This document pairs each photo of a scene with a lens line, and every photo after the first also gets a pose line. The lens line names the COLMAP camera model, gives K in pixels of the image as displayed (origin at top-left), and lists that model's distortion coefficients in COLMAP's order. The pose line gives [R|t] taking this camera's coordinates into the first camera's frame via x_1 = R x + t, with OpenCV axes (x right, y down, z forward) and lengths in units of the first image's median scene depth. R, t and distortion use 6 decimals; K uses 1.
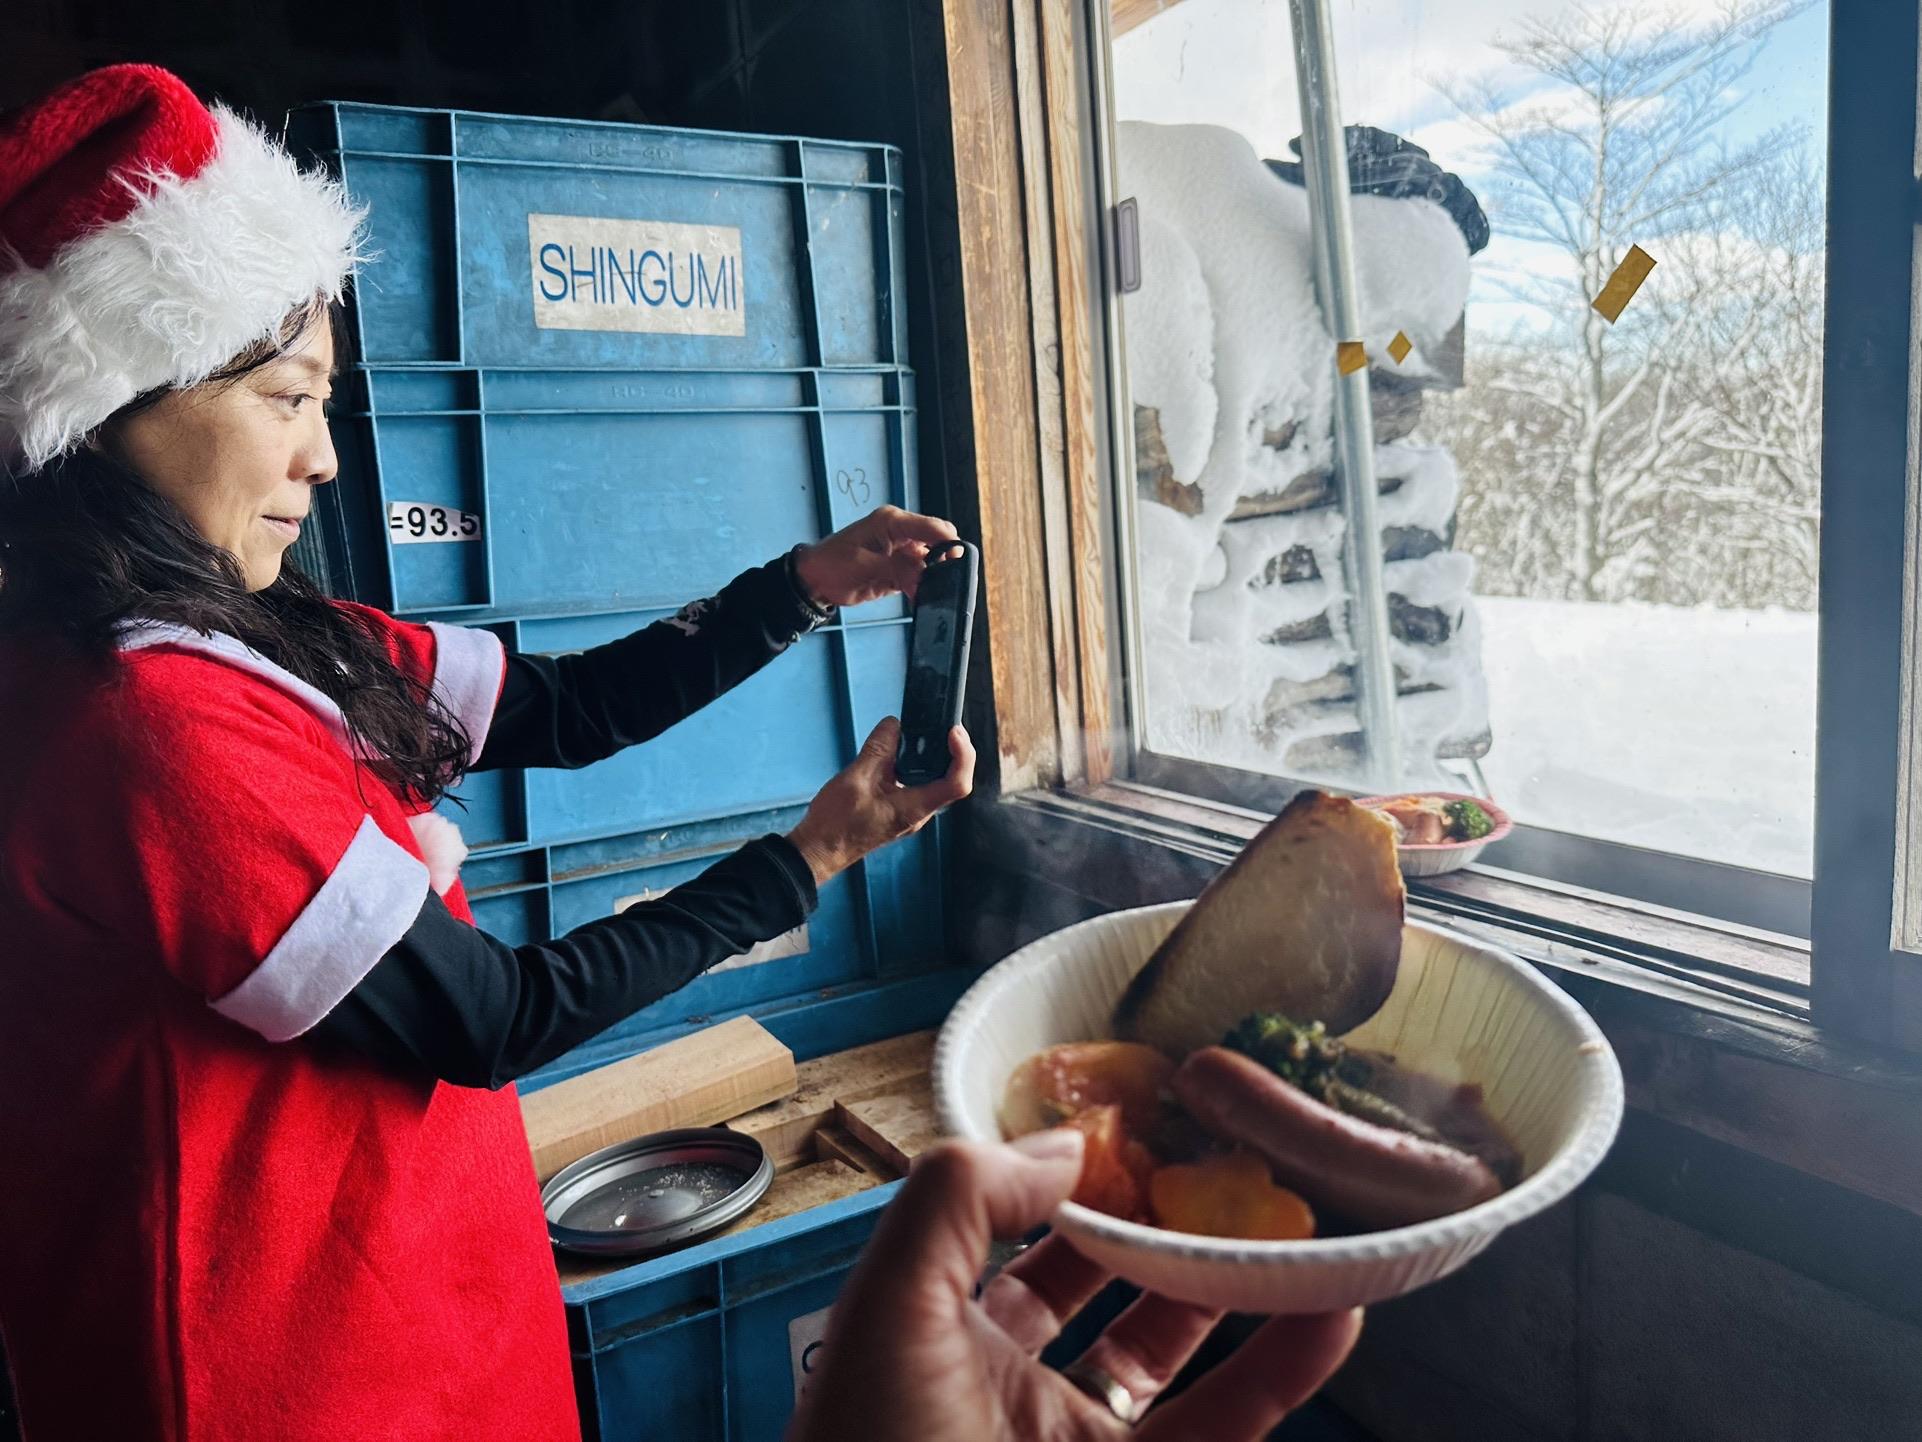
lens RADIAL K [[1456.9, 0, 957.7], [0, 1456.9, 708.0], [0, 0, 1]] dist [0.096755, -0.138038]
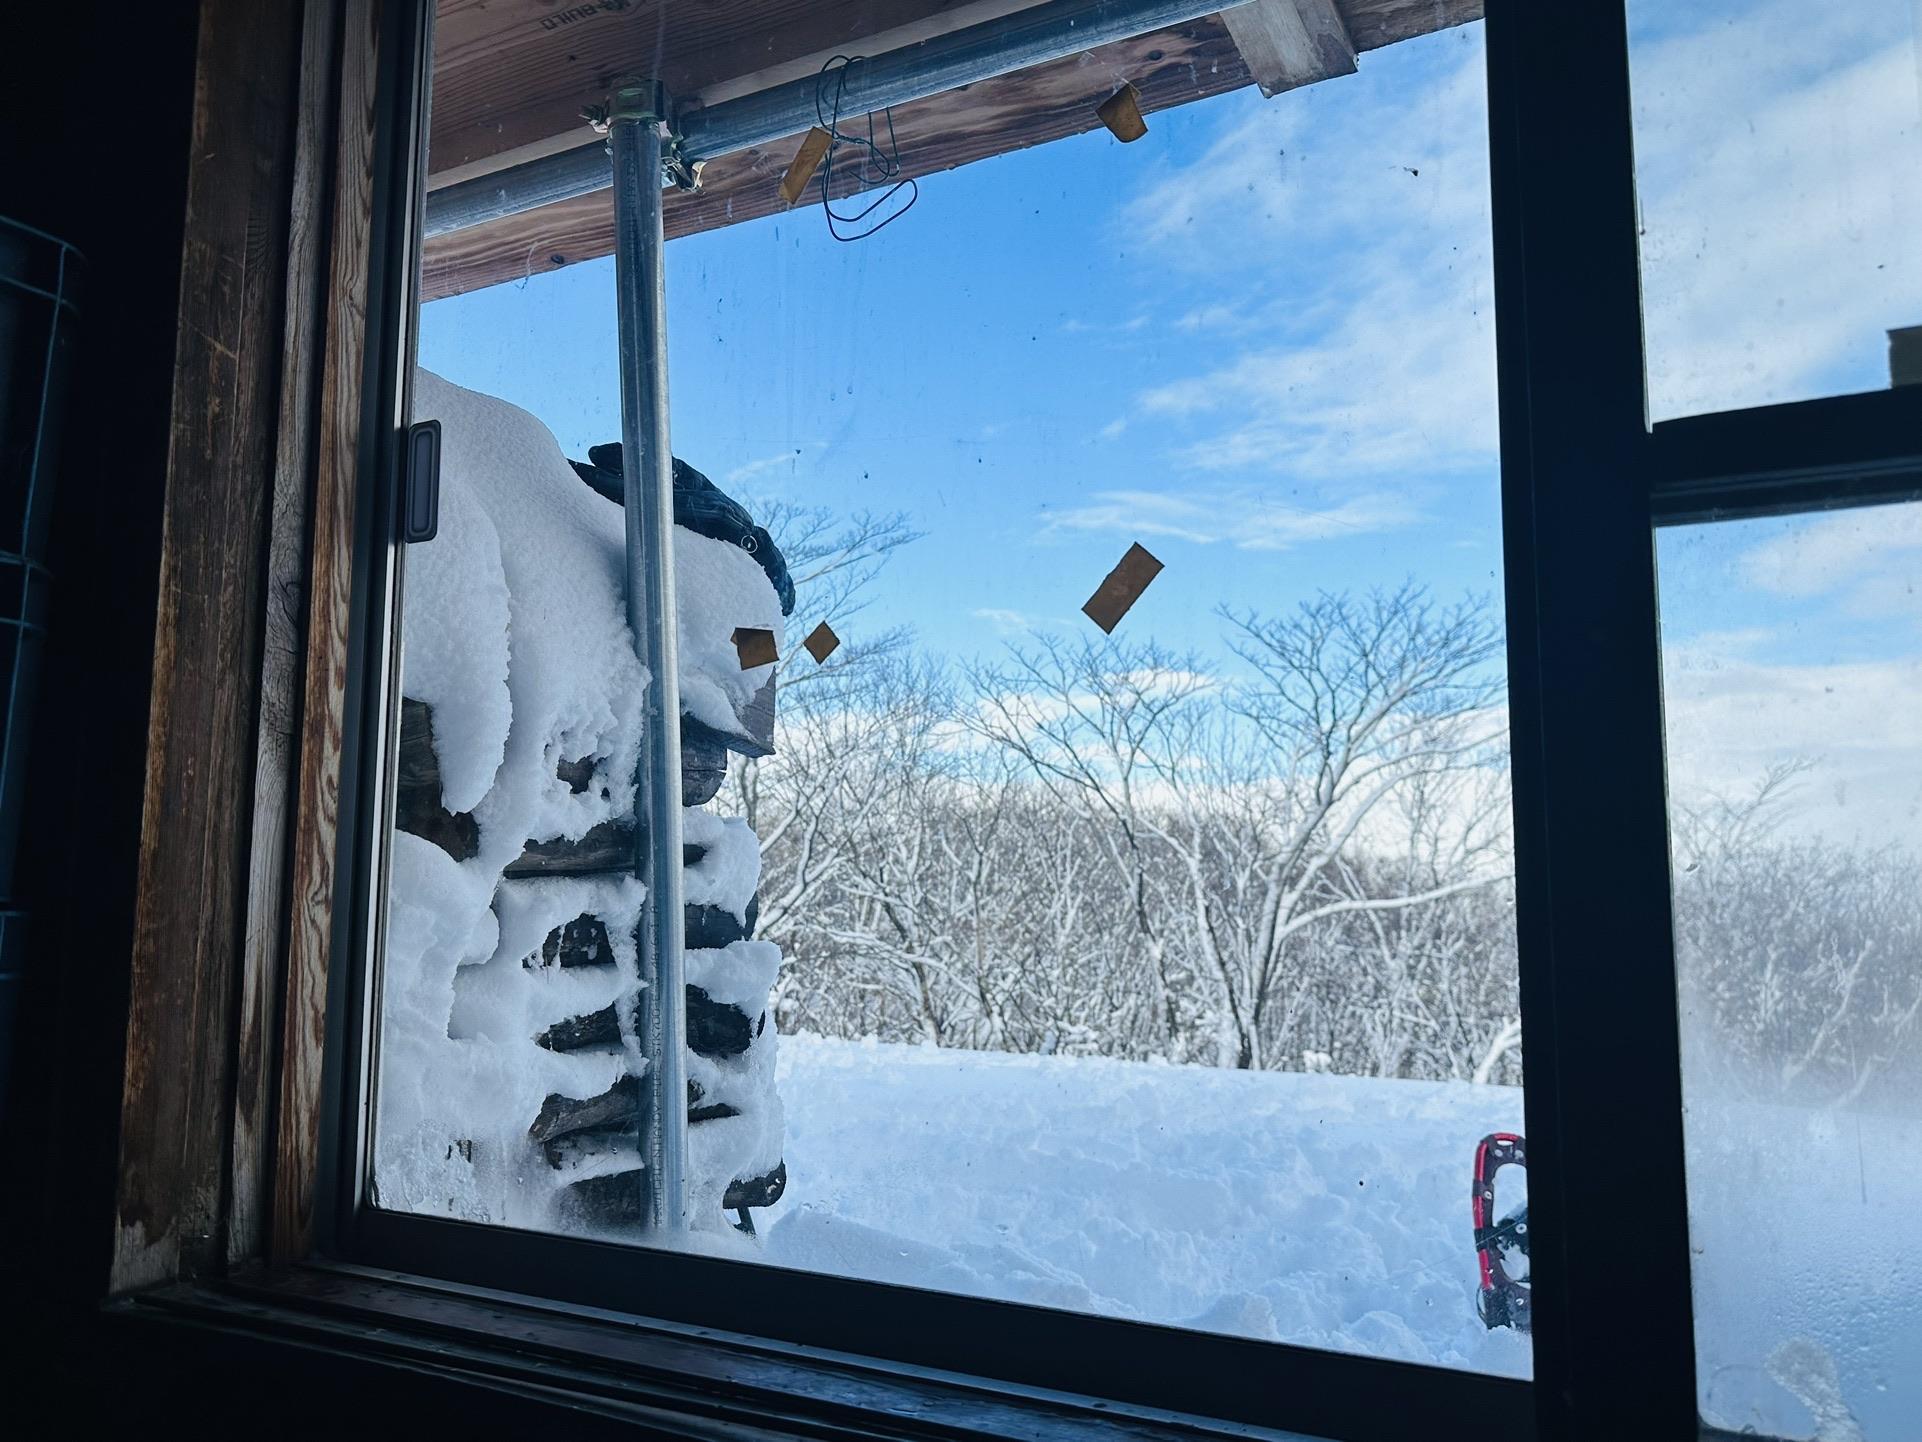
lens RADIAL K [[1456.9, 0, 957.7], [0, 1456.9, 708.0], [0, 0, 1]] dist [0.096755, -0.138038]
pose [[0.837231, 0.151233, 0.525522, -0.026508], [0.006215, 0.958305, -0.285680, 0.005647], [-0.546814, 0.242446, 0.801383, 0.258912]]
